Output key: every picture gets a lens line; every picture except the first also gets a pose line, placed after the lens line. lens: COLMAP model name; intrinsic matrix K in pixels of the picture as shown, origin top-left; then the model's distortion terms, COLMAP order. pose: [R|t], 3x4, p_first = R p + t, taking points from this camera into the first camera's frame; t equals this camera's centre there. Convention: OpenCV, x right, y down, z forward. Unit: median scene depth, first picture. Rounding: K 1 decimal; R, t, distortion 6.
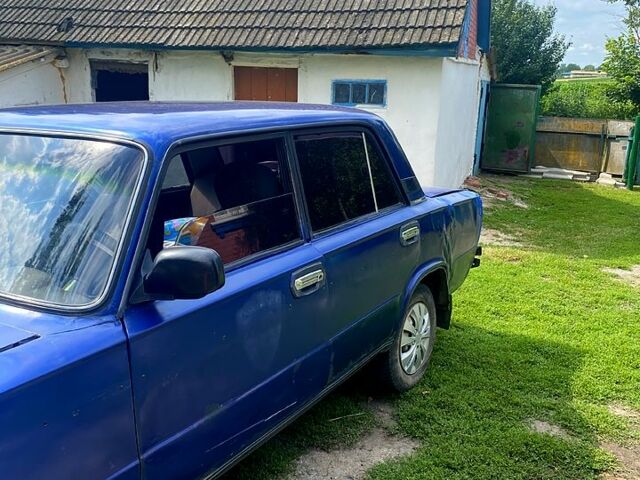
lens RADIAL K [[607.4, 0, 320.0], [0, 607.4, 240.0], [0, 0, 1]] dist [0.012617, -0.009964]
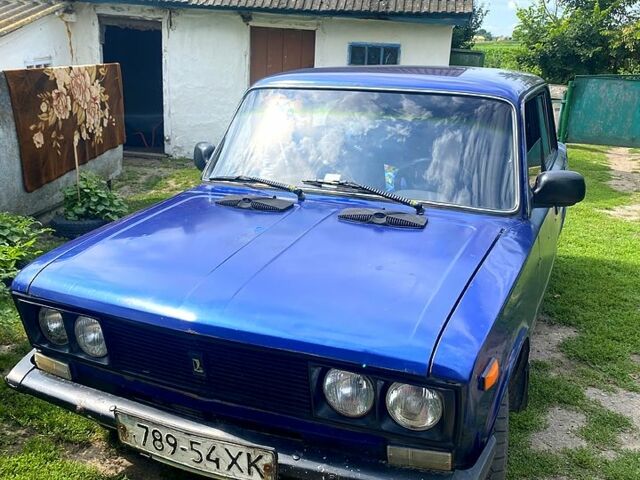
lens RADIAL K [[605.4, 0, 320.0], [0, 605.4, 240.0], [0, 0, 1]] dist [-0.008255, 0.006526]
pose [[0.985317, -0.025590, 0.168806, -0.210514], [0.014467, 0.997662, 0.066799, 0.014380], [-0.170120, -0.063376, 0.983383, -0.070699]]
